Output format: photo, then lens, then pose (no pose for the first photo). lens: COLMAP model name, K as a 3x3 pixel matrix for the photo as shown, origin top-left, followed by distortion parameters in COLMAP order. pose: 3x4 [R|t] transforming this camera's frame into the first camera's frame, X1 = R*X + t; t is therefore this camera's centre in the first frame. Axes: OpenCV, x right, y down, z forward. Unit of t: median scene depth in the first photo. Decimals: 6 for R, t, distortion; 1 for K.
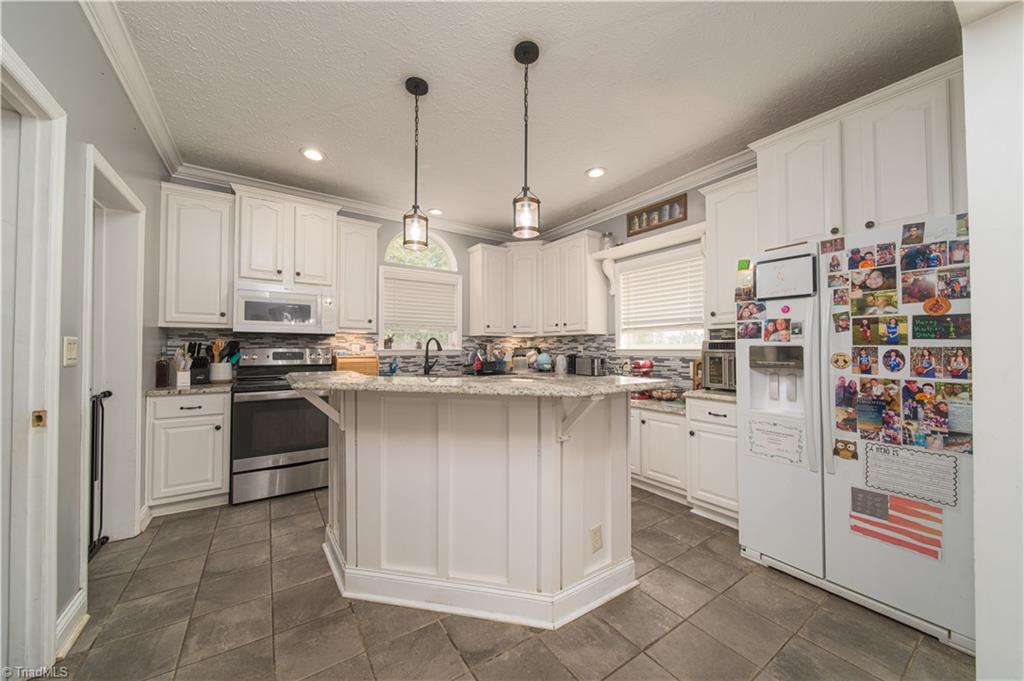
lens RADIAL K [[367.1, 0, 511.0], [0, 367.1, 341.3], [0, 0, 1]] dist [-0.000592, -0.000127]
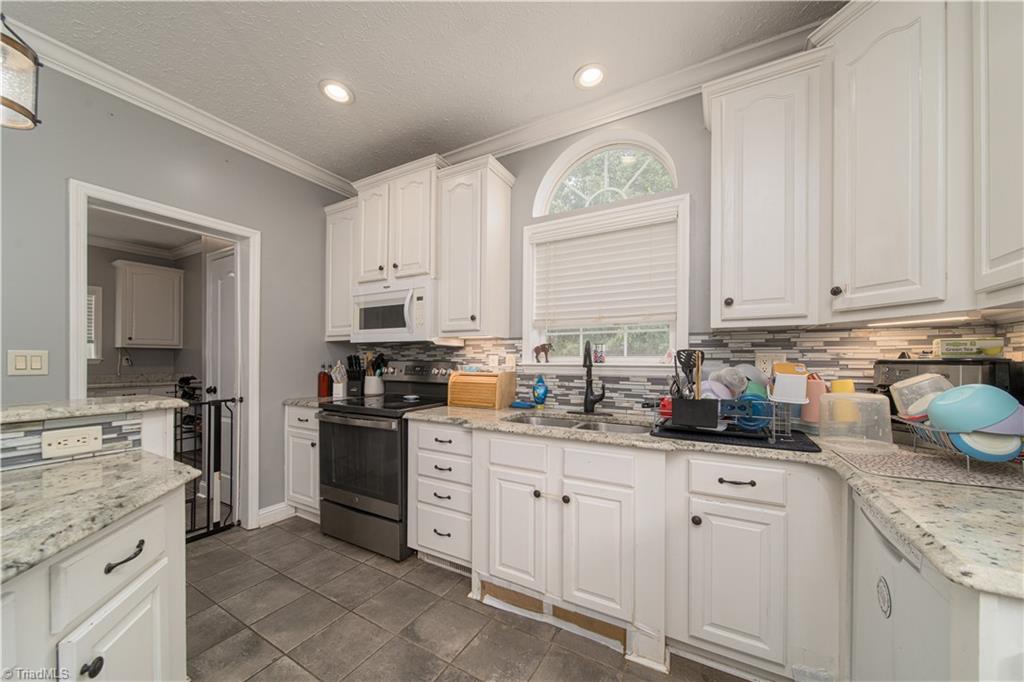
lens RADIAL K [[370.6, 0, 510.2], [0, 370.6, 361.9], [0, 0, 1]] dist [-0.000566, -0.000083]
pose [[0.435792, 0.003487, -0.900041, 0.209484], [0.014241, 0.999841, 0.010770, 0.013994], [0.899935, -0.017511, 0.435673, 0.781755]]
